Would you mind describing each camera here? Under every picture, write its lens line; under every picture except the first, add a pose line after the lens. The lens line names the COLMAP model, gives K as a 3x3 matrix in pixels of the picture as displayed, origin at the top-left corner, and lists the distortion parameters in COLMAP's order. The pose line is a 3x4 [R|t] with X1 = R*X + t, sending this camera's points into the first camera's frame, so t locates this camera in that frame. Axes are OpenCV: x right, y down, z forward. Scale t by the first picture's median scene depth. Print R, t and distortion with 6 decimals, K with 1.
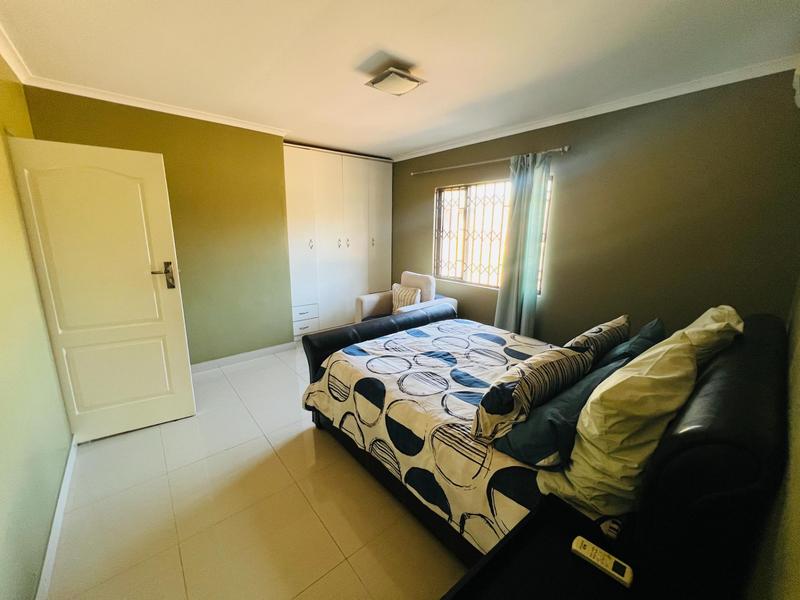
lens RADIAL K [[319.3, 0, 398.4], [0, 319.3, 298.6], [0, 0, 1]] dist [-0.003083, -0.000307]
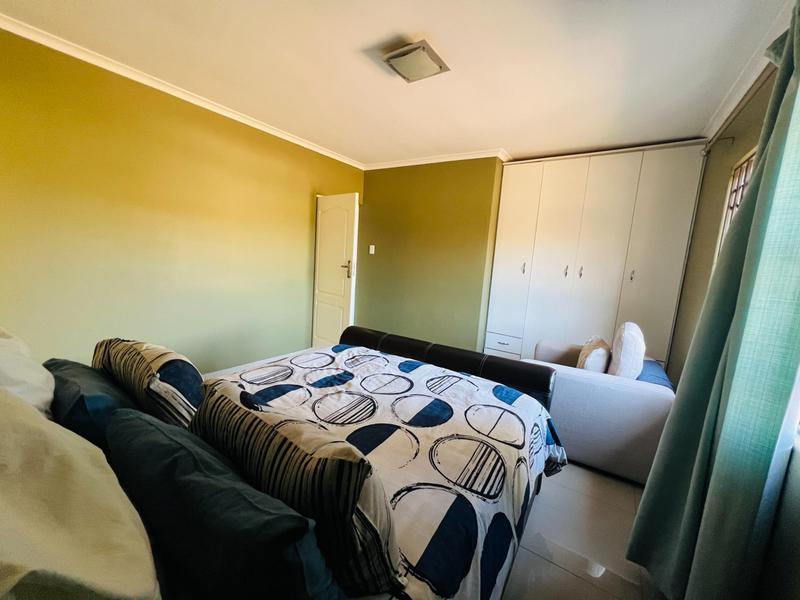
lens RADIAL K [[319.3, 0, 398.4], [0, 319.3, 298.6], [0, 0, 1]] dist [-0.003083, -0.000307]
pose [[0.282757, 0.135752, -0.949537, 0.806973], [-0.269177, 0.961385, 0.057290, -0.087033], [0.920648, 0.239394, 0.308380, 0.758200]]
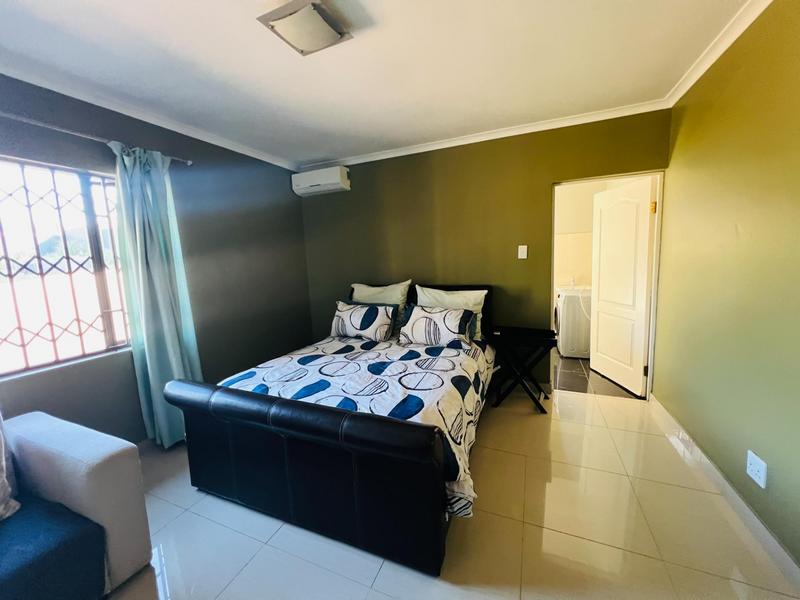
lens RADIAL K [[319.3, 0, 398.4], [0, 319.3, 298.6], [0, 0, 1]] dist [-0.003083, -0.000307]
pose [[-0.460606, -0.104900, 0.881384, -0.687580], [0.221797, 0.947888, 0.228725, -0.218308], [-0.859447, 0.300841, -0.413336, 1.167297]]
